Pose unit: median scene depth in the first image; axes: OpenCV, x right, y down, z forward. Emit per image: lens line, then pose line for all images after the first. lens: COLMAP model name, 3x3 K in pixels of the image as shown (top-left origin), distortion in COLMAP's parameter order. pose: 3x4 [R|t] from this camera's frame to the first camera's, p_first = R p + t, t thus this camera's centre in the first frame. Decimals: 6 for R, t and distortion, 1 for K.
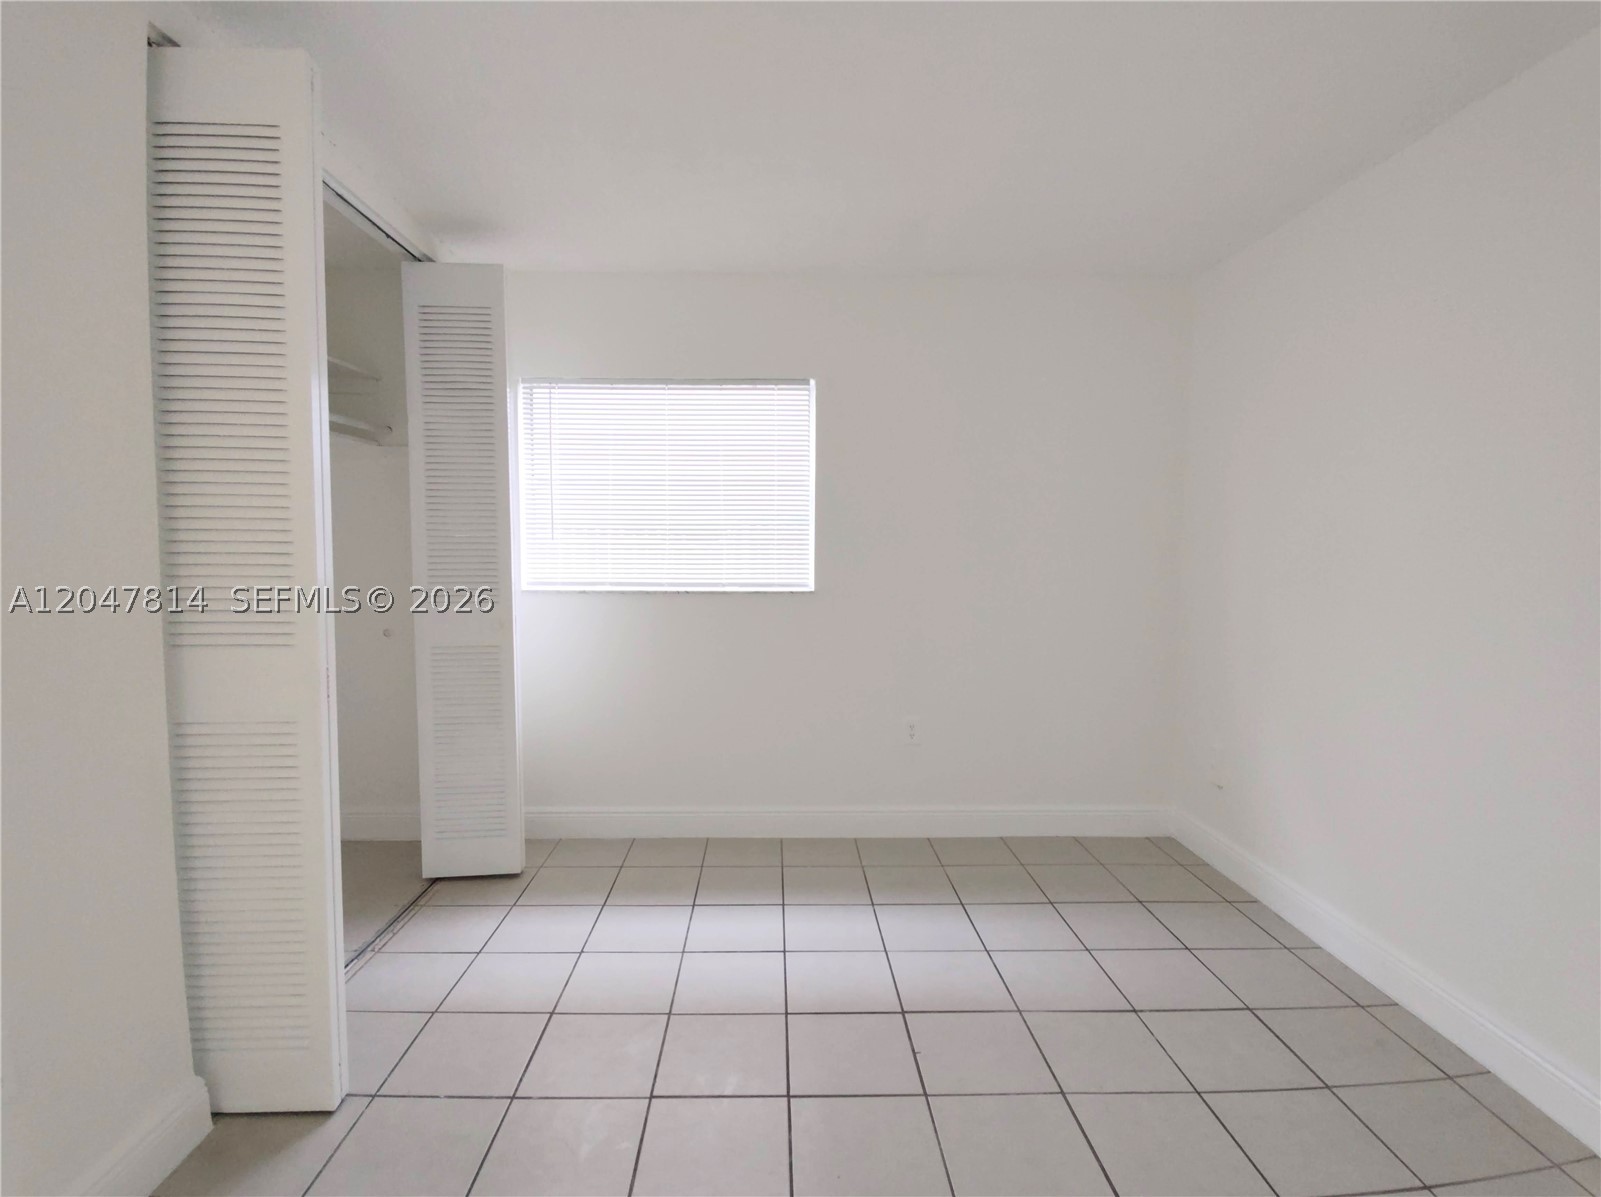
lens RADIAL K [[759.8, 0, 792.0], [0, 759.8, 597.3], [0, 0, 1]] dist [0.003975, -0.011474]
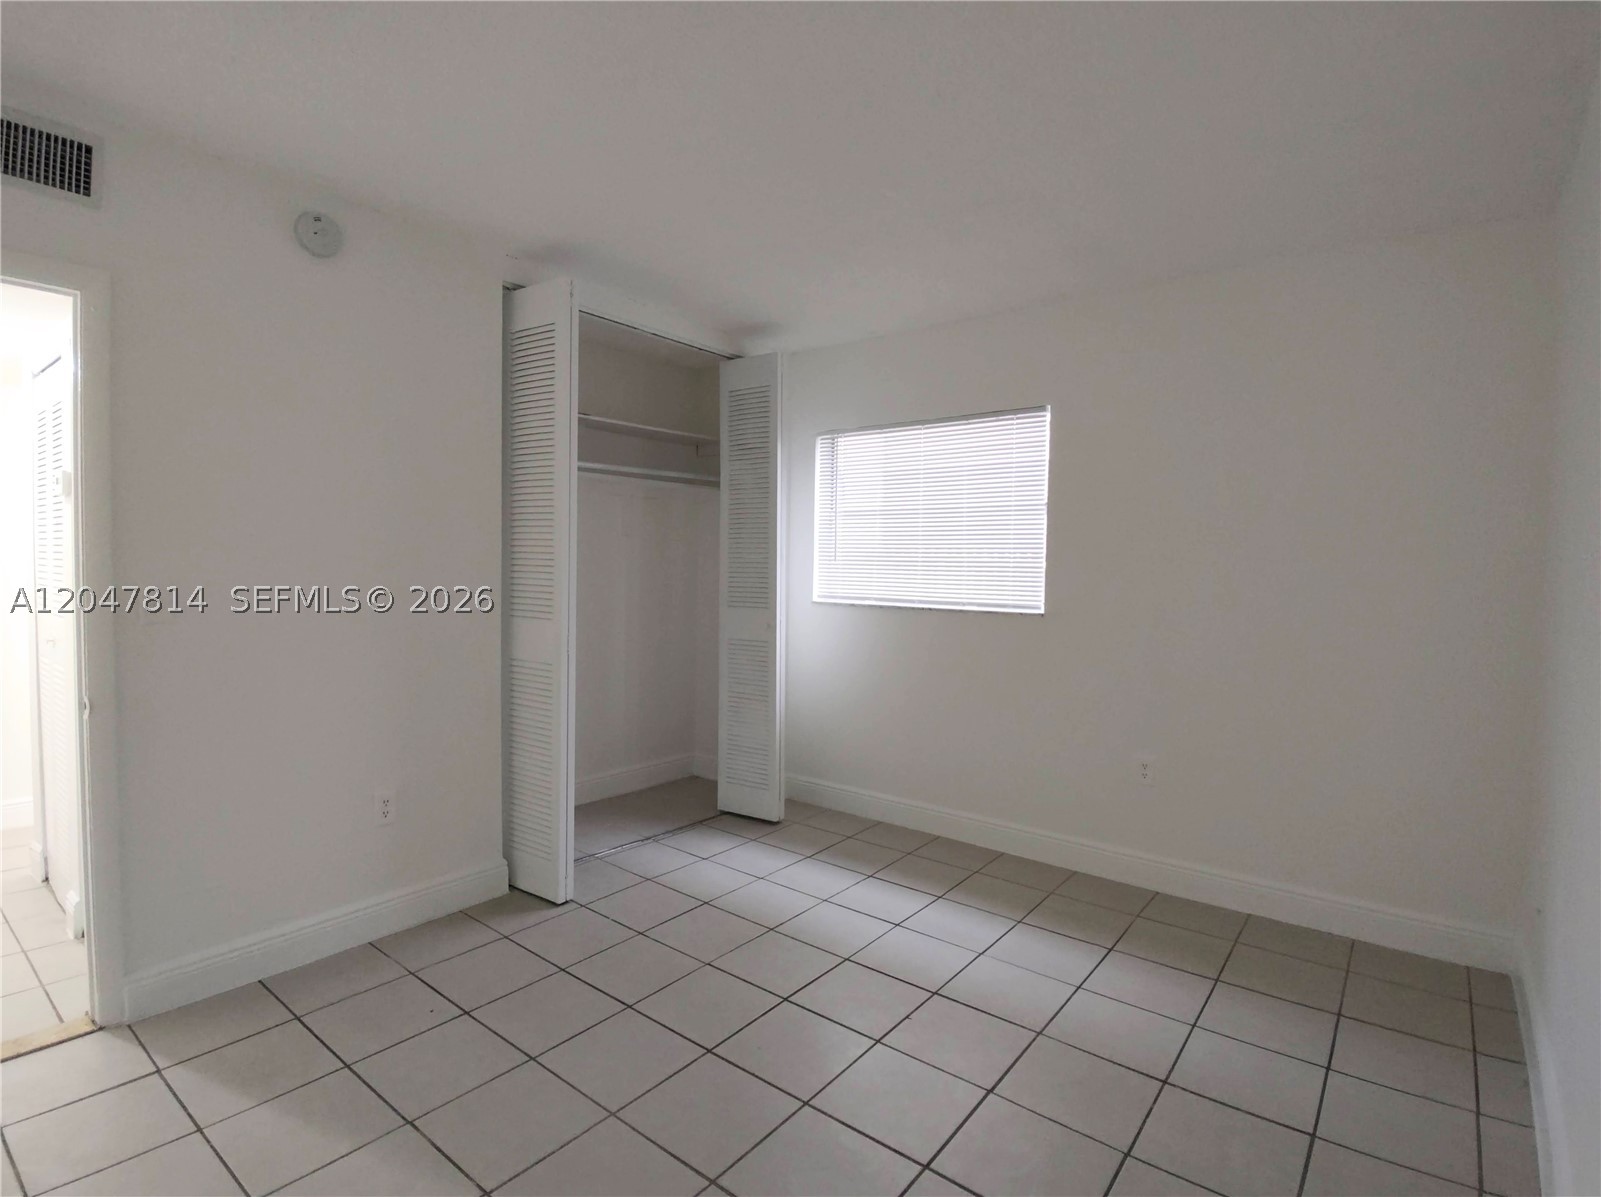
lens RADIAL K [[791.7, 0, 796.3], [0, 791.7, 595.8], [0, 0, 1]] dist [0.006575, -0.007968]
pose [[0.776489, 0.033634, -0.629232, 0.493462], [-0.056665, 0.998256, -0.016567, 0.004886], [0.627577, 0.048520, 0.777041, -0.026942]]
